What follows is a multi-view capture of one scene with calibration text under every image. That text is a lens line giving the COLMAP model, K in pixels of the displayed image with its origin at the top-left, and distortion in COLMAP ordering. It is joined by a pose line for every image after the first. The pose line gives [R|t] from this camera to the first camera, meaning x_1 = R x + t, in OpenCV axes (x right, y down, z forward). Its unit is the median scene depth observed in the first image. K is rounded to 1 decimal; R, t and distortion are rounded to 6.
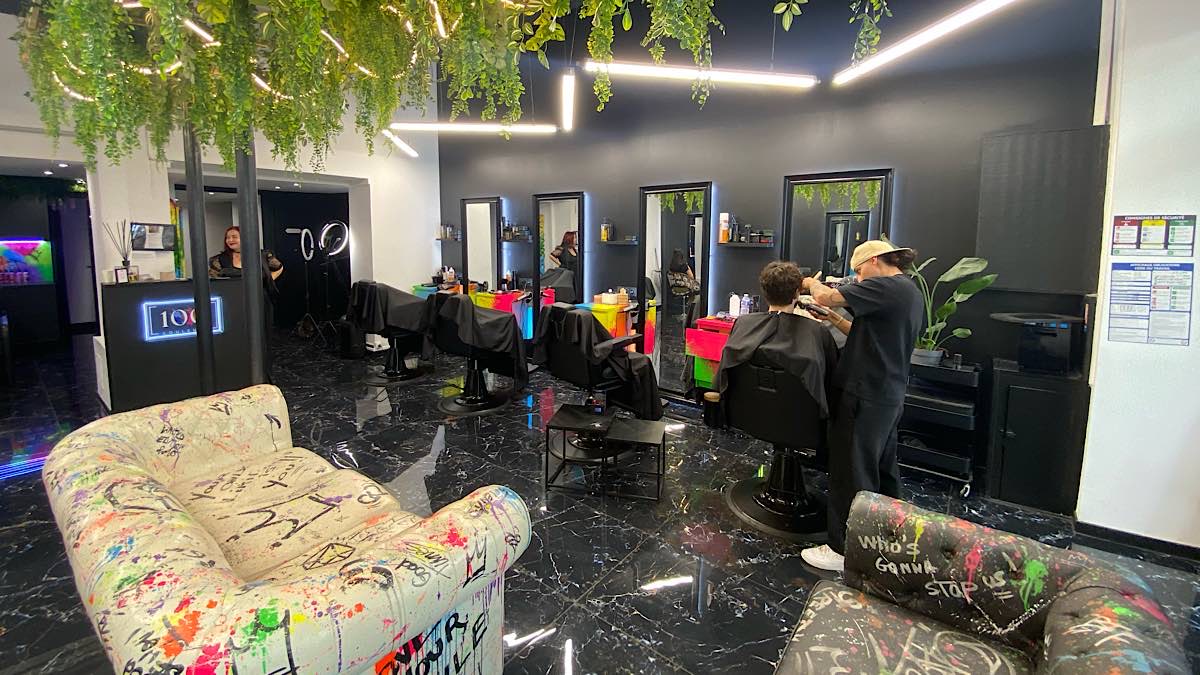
lens RADIAL K [[475.1, 0, 600.0], [0, 475.1, 337.5], [0, 0, 1]] dist [-0.000290, -0.000010]
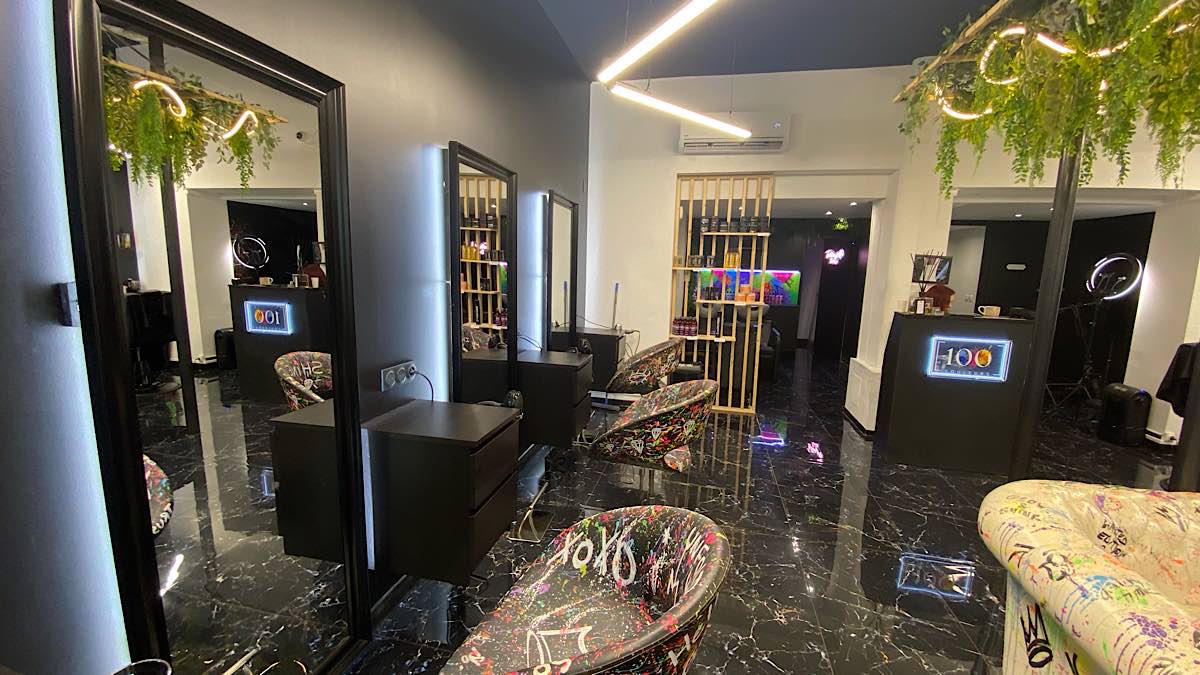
lens RADIAL K [[475.1, 0, 600.0], [0, 475.1, 337.5], [0, 0, 1]] dist [-0.000290, -0.000010]
pose [[0.463833, 0.143151, -0.874281, -0.413790], [-0.209809, 0.976535, 0.048584, 0.023886], [0.860720, 0.160897, 0.482983, -0.053777]]
